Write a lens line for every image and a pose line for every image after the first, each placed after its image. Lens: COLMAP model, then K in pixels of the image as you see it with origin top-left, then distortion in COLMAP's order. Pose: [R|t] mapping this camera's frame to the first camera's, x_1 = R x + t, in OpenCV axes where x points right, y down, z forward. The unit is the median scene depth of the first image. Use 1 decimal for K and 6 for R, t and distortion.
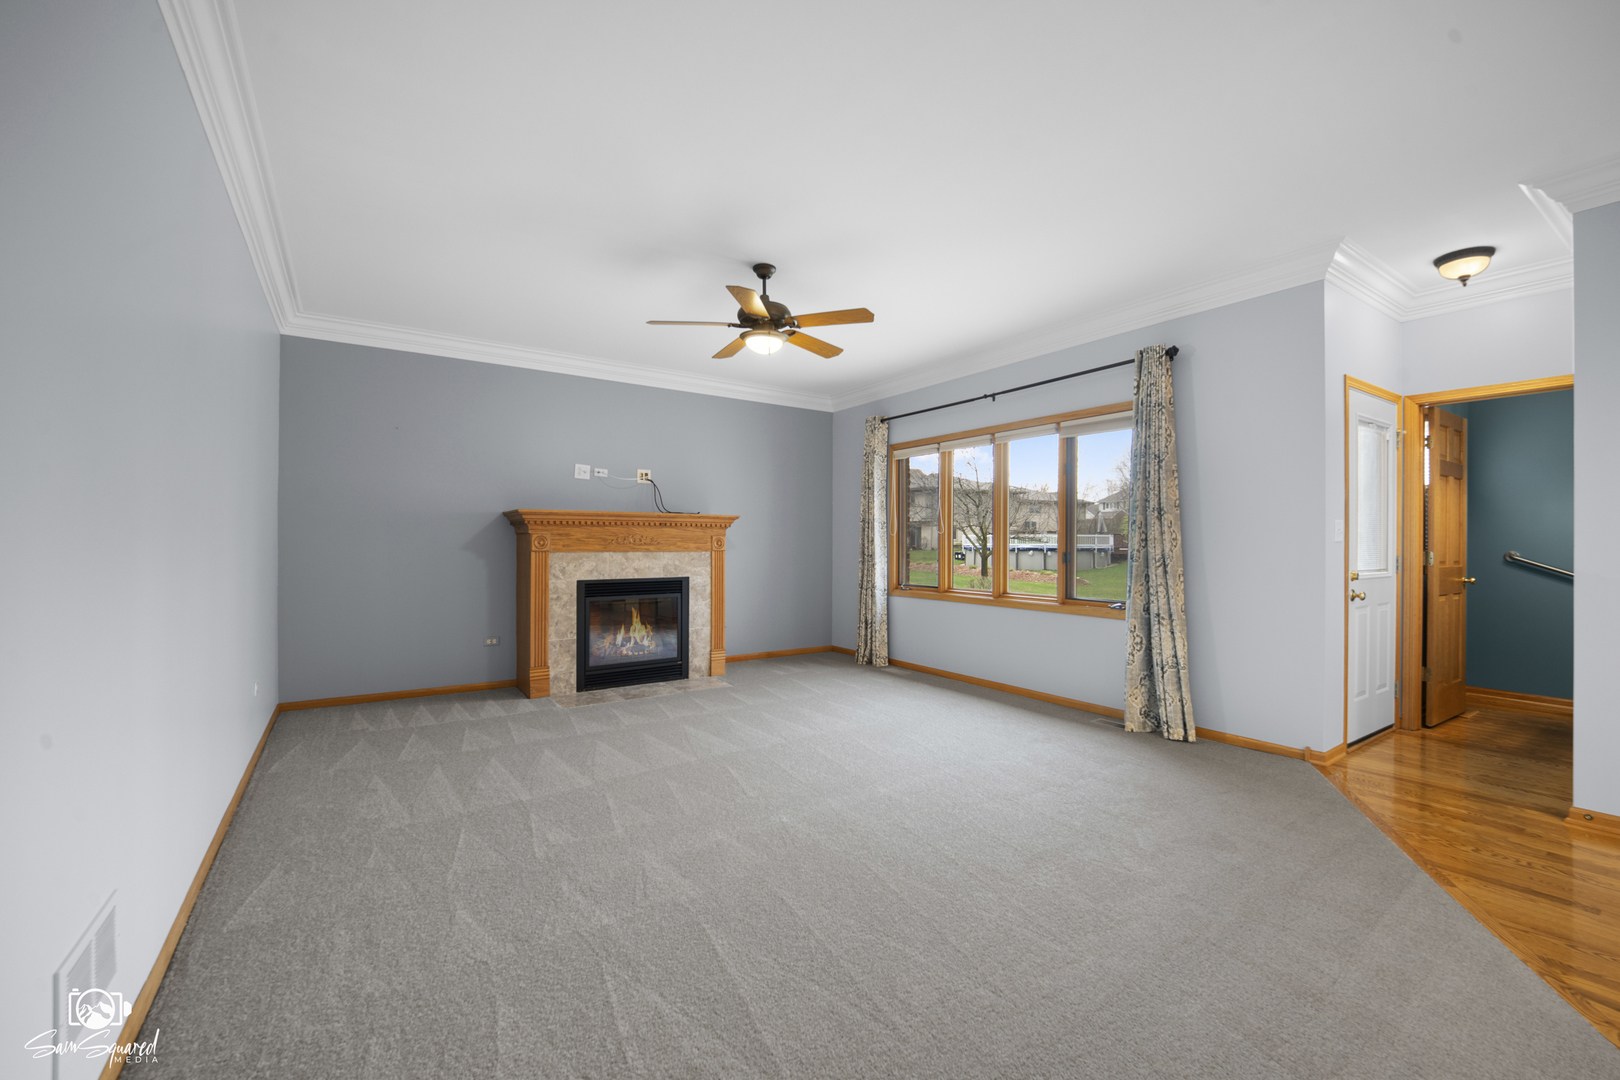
lens RADIAL K [[669.7, 0, 835.3], [0, 669.7, 536.3], [0, 0, 1]] dist [-0.002725, -0.005125]
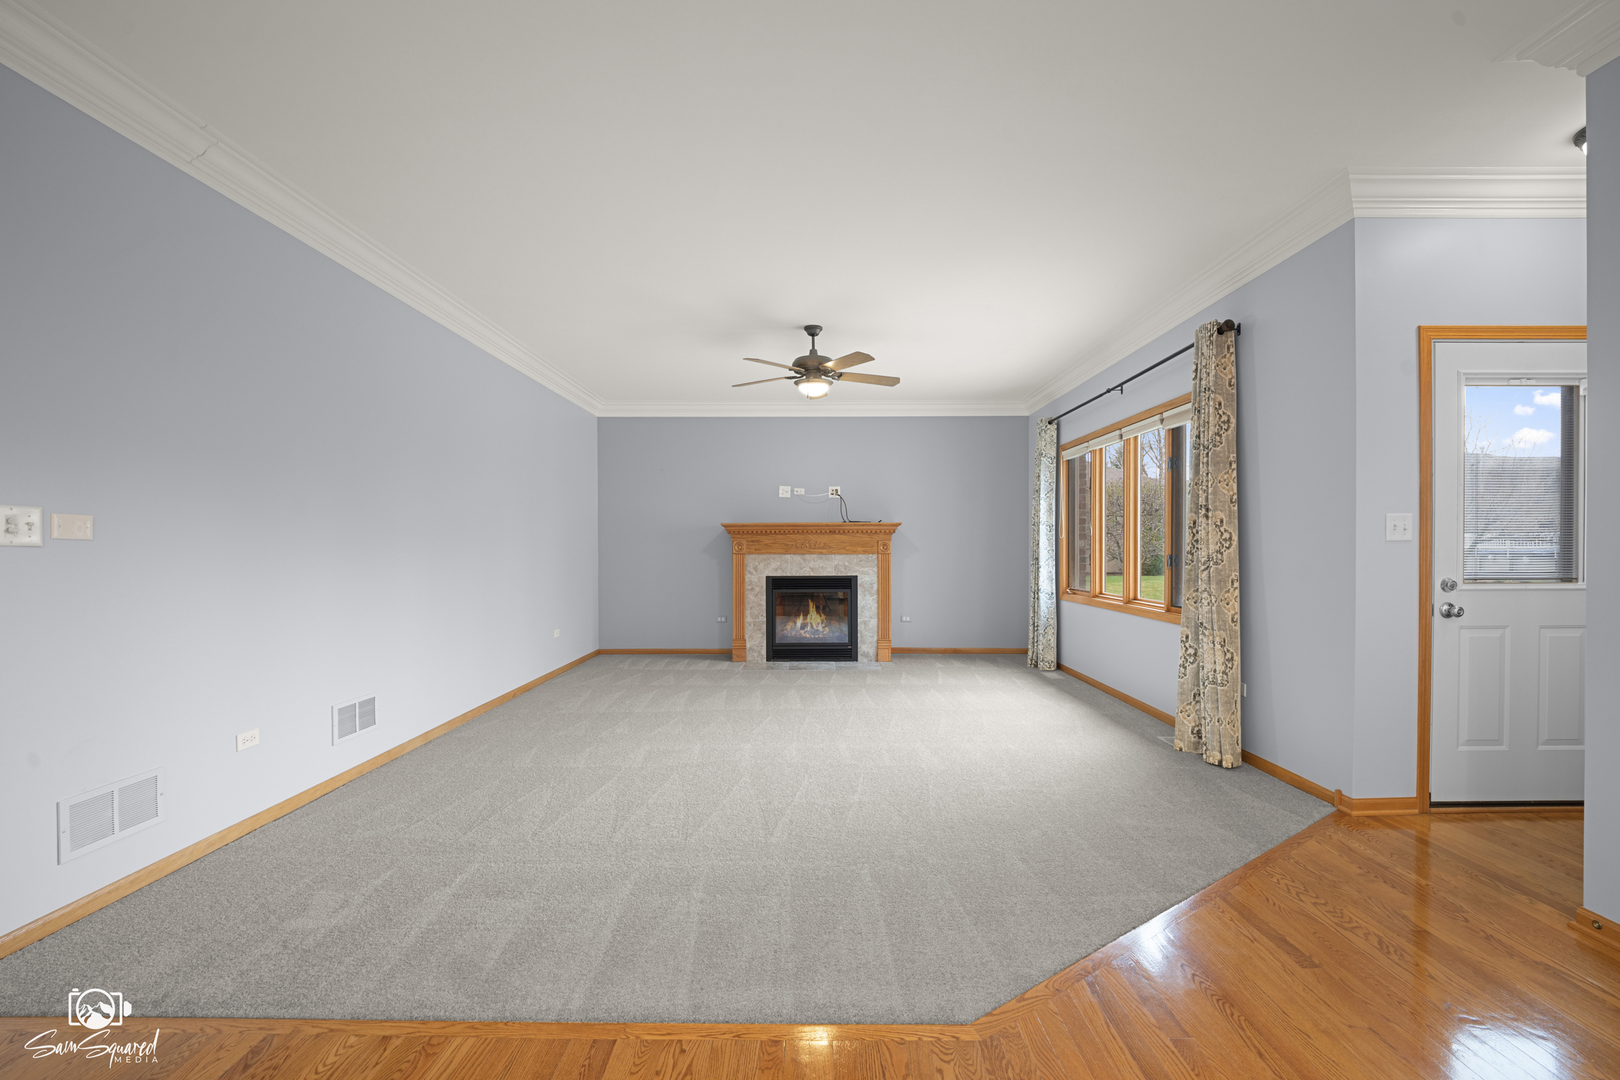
lens RADIAL K [[669.7, 0, 801.2], [0, 669.7, 548.4], [0, 0, 1]] dist [-0.002725, -0.005125]
pose [[0.821007, -0.004611, -0.570899, 0.398806], [0.011442, 0.999899, 0.008378, 0.001480], [0.570803, -0.013411, 0.820977, -0.032233]]
